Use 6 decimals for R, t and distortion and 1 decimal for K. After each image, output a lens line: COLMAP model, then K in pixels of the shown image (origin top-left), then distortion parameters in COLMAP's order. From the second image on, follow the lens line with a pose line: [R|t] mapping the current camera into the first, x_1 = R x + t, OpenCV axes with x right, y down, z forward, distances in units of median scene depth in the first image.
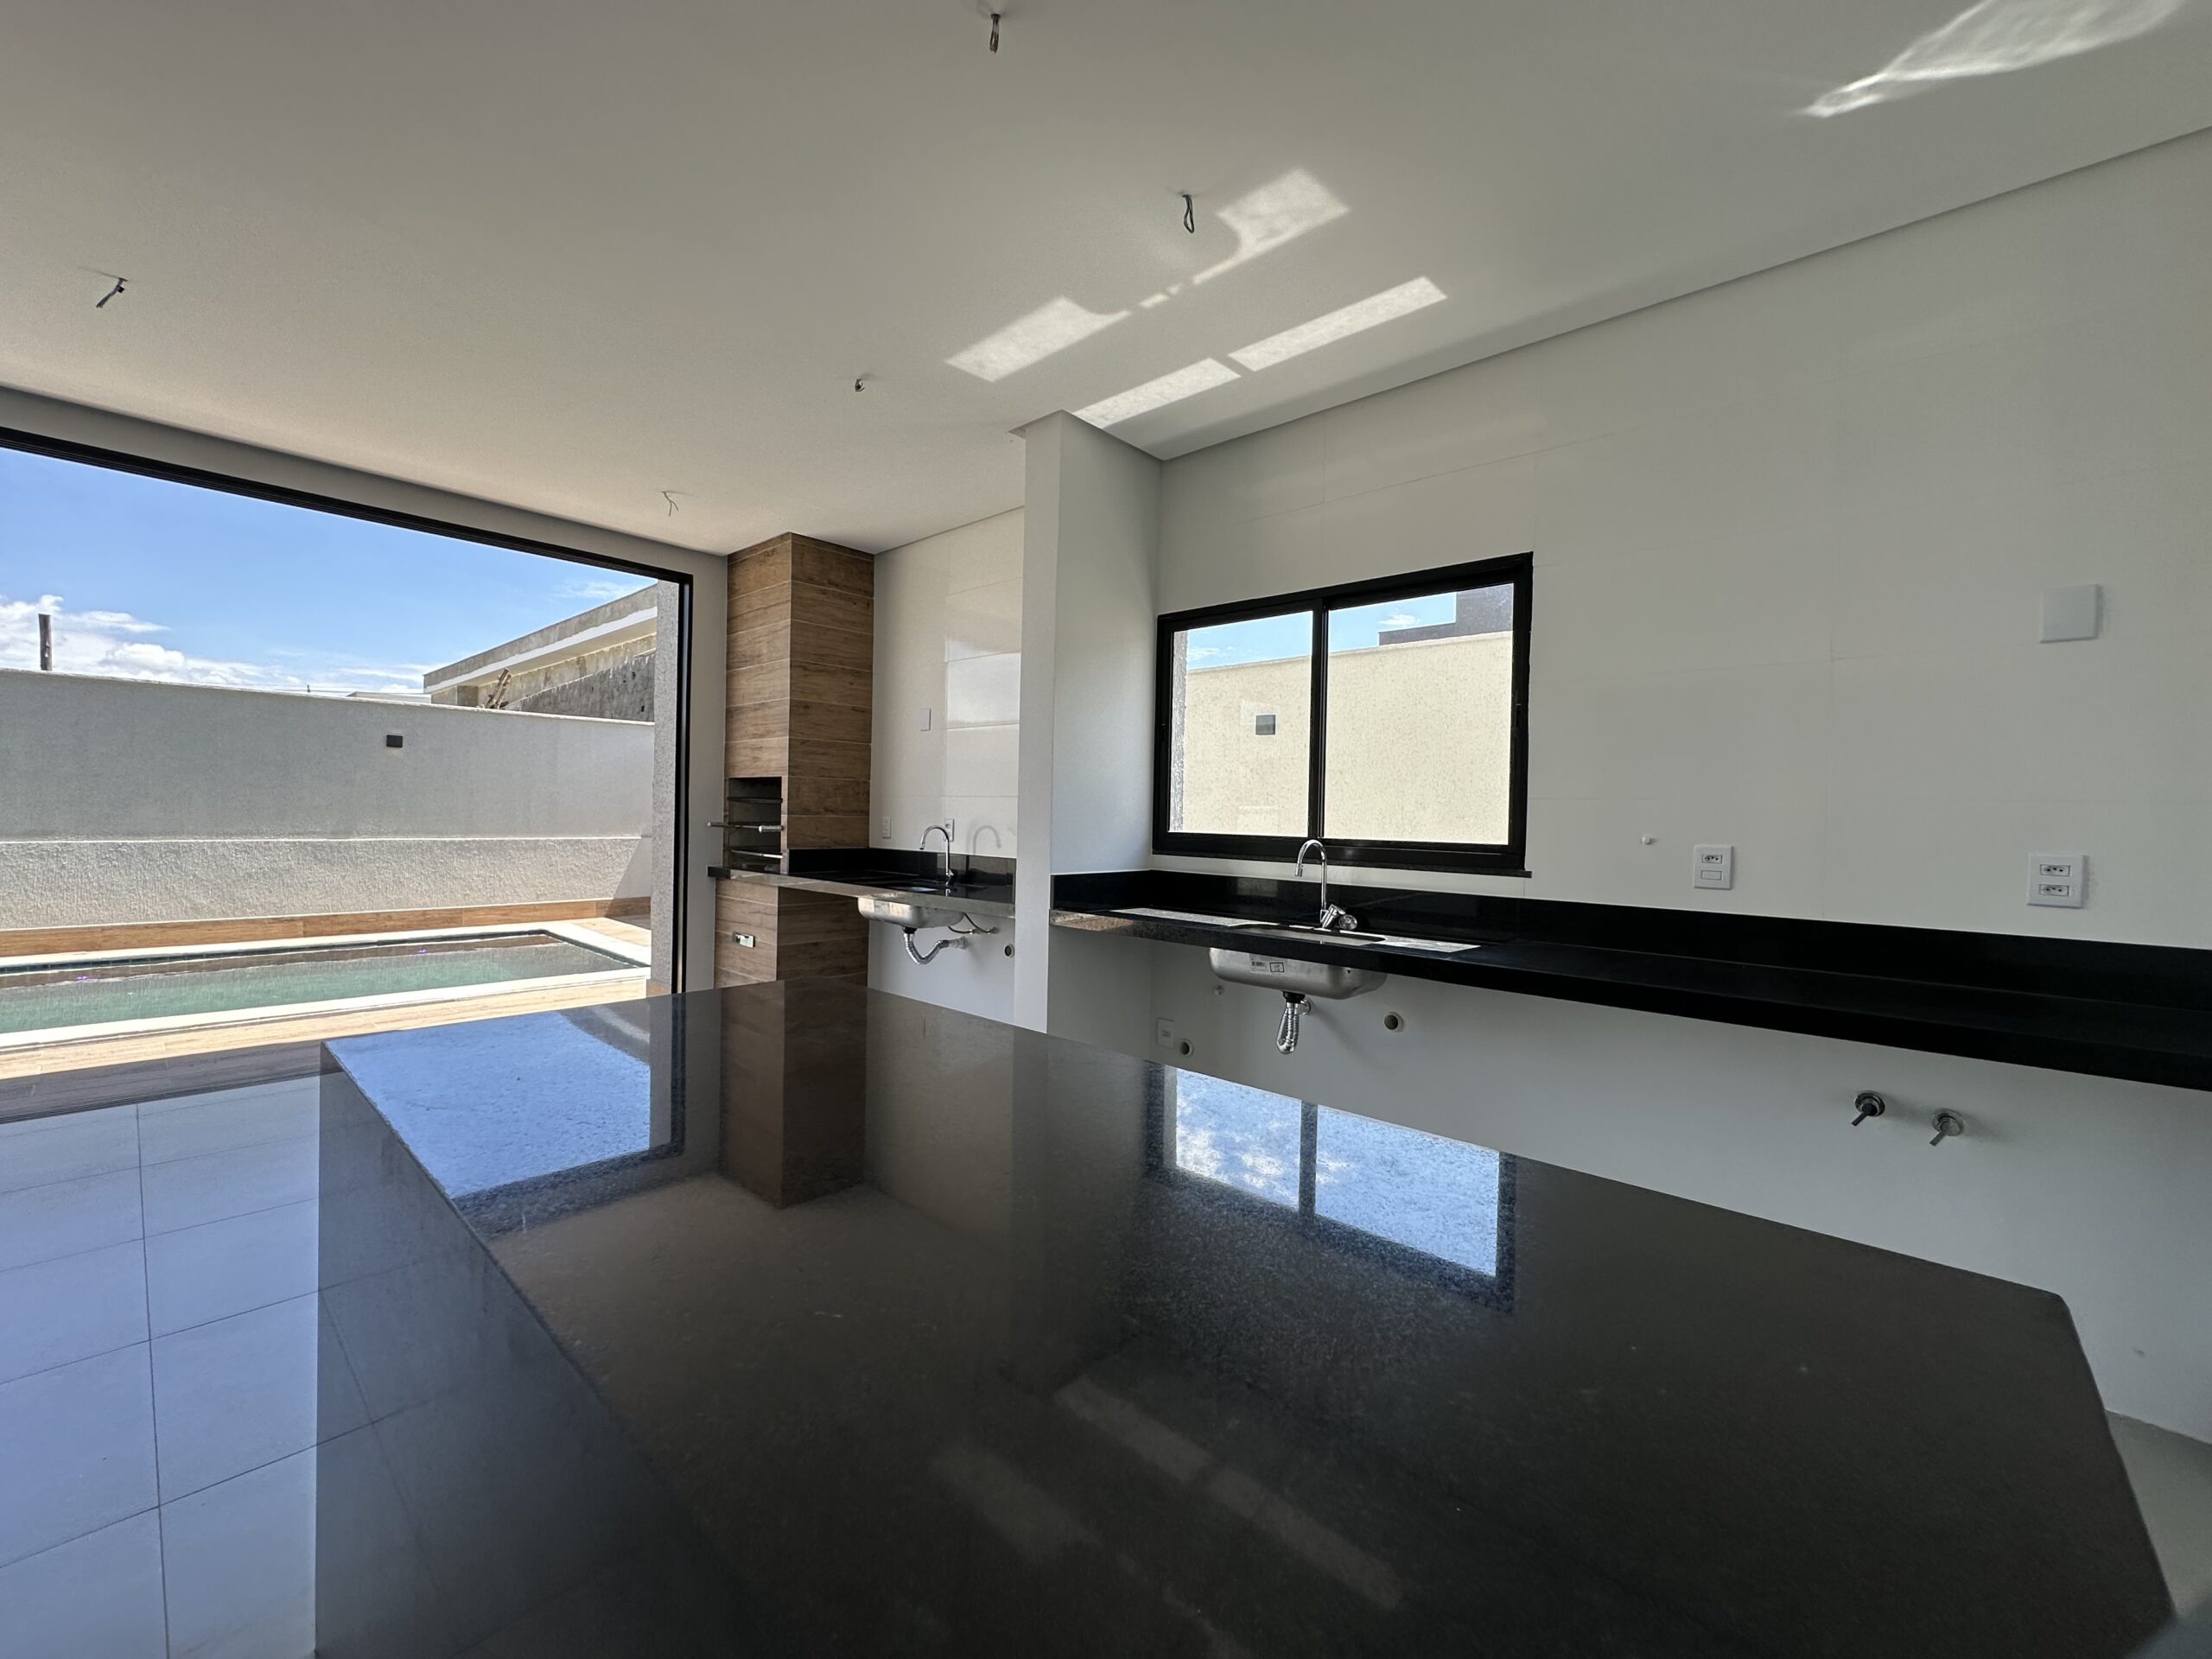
lens RADIAL K [[883.7, 0, 1106.0], [0, 883.7, 829.5], [0, 0, 1]] dist [0.000406, 0.000116]
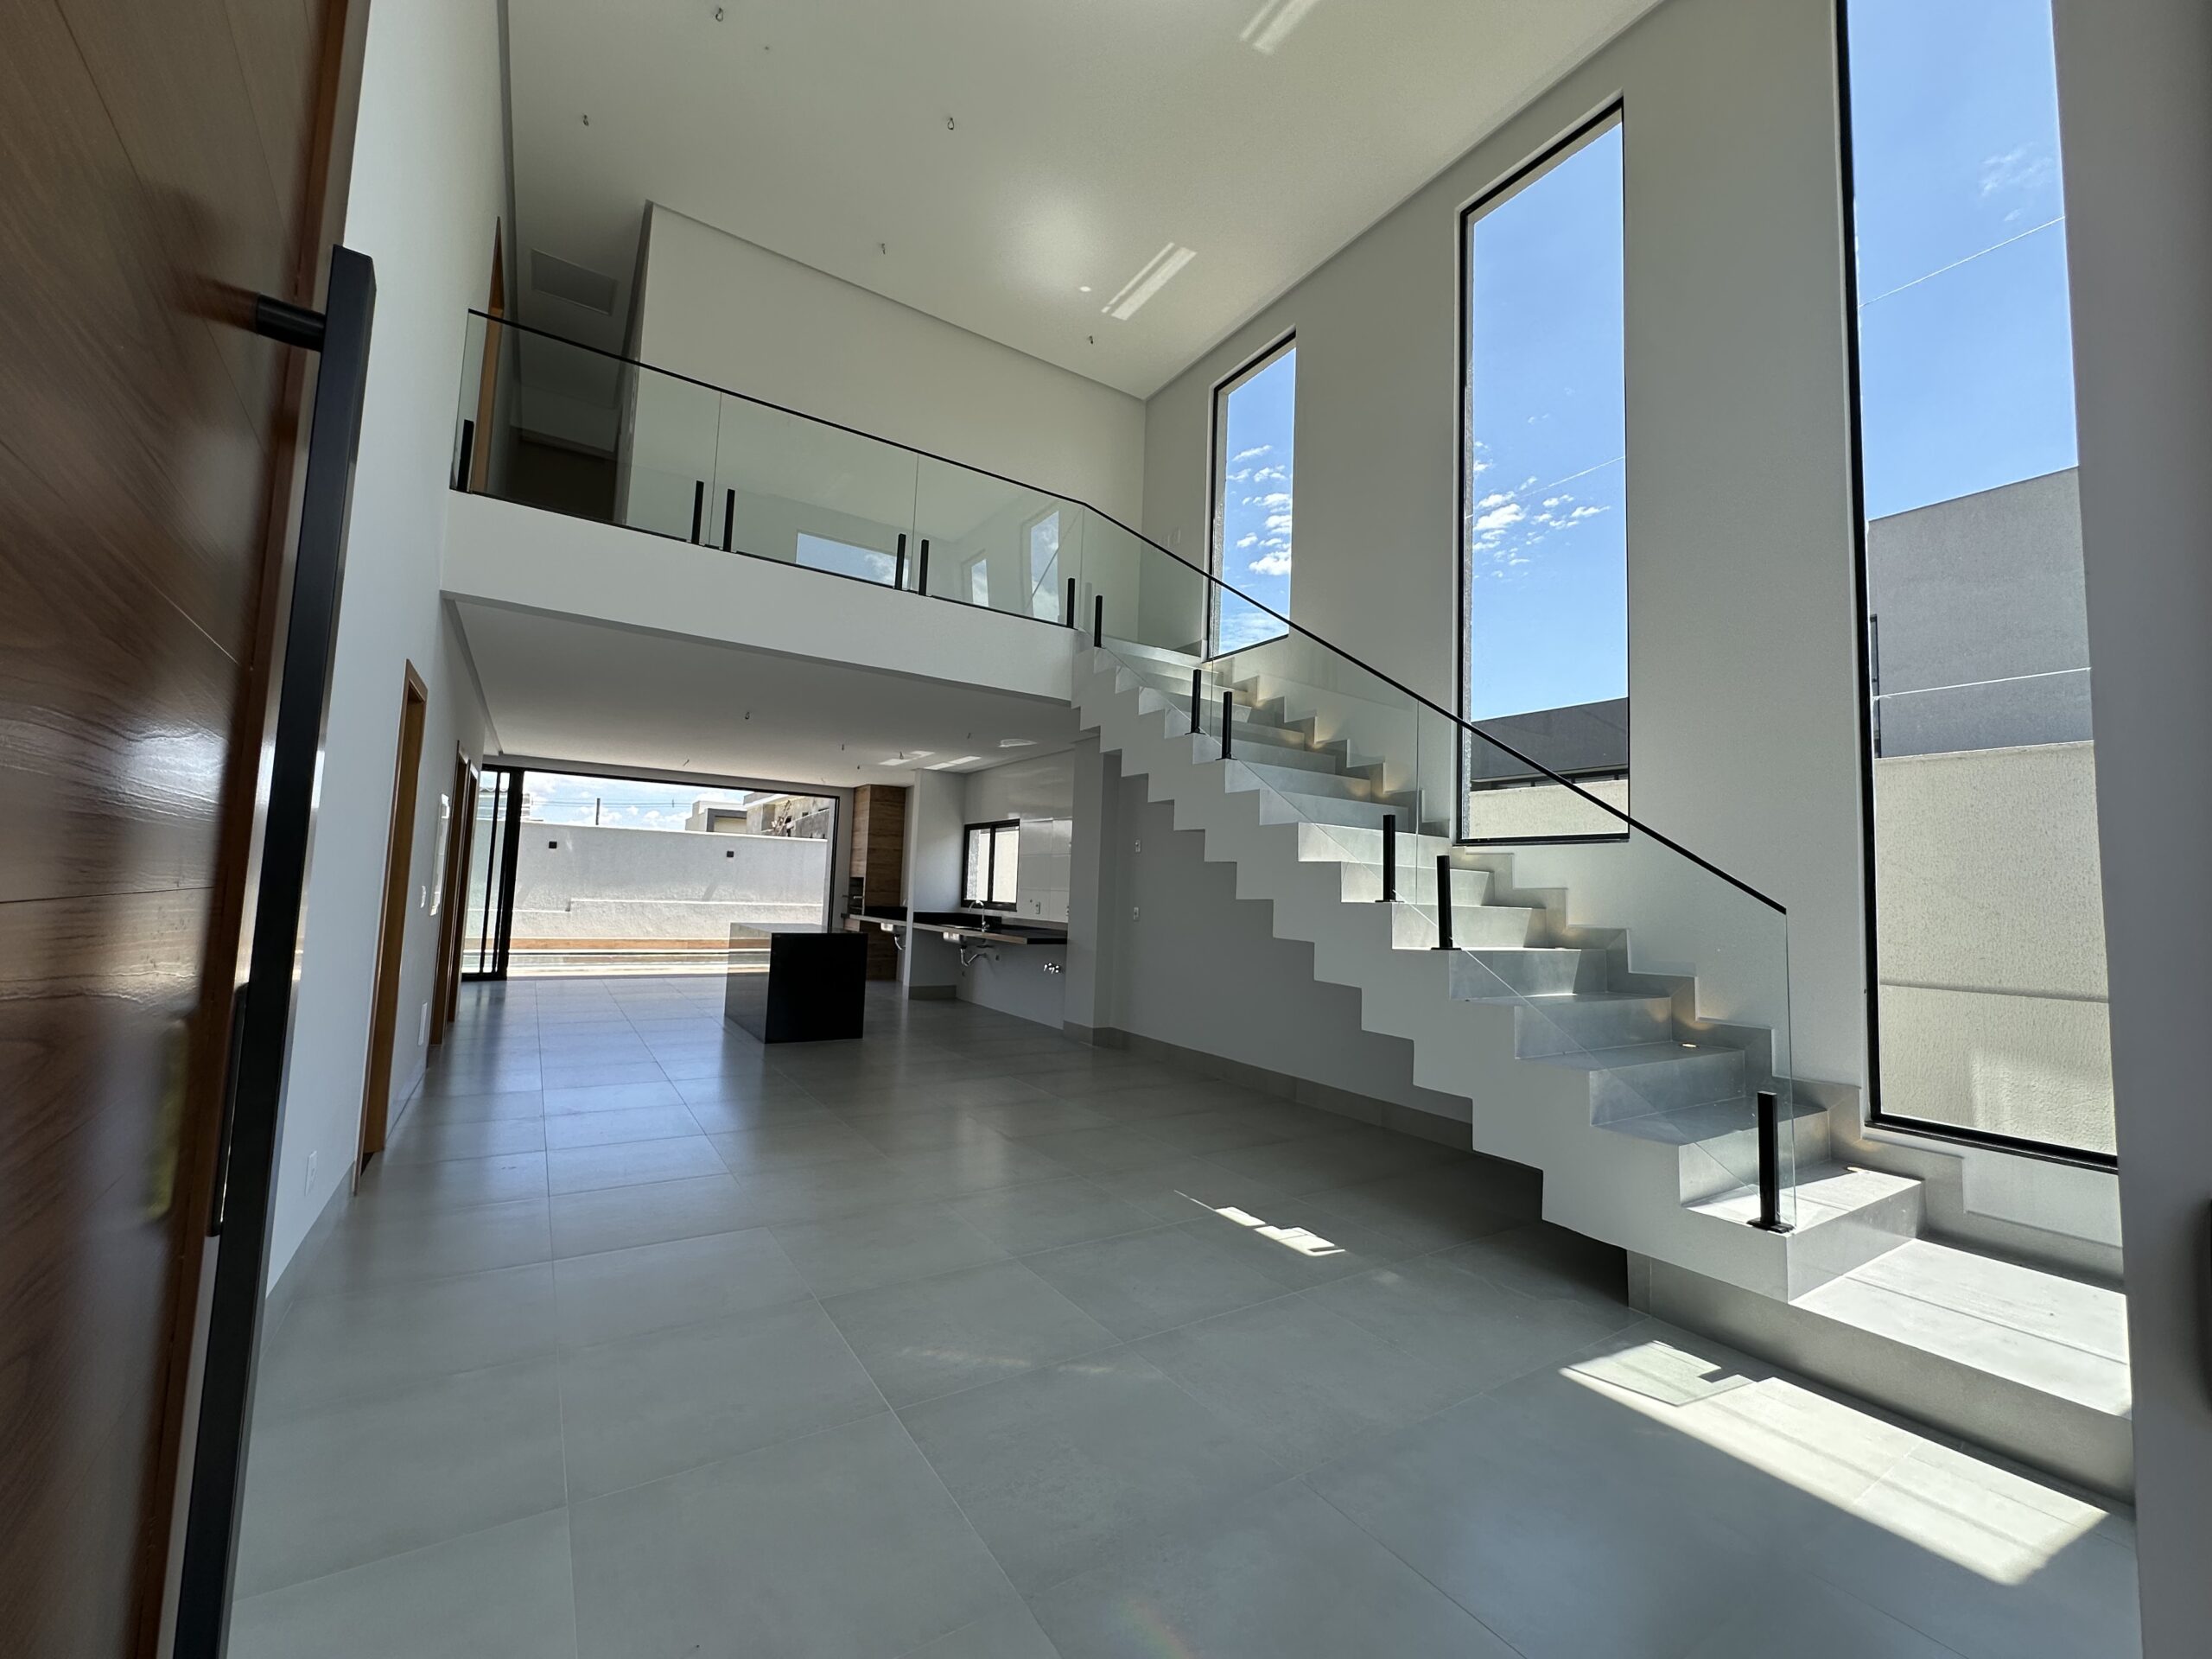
lens RADIAL K [[883.7, 0, 1106.0], [0, 883.7, 829.5], [0, 0, 1]] dist [0.000406, 0.000116]
pose [[0.966074, -0.003165, -0.258247, 0.946393], [-0.022298, 0.995169, -0.095612, 0.030917], [0.257302, 0.098126, 0.961336, -1.259017]]
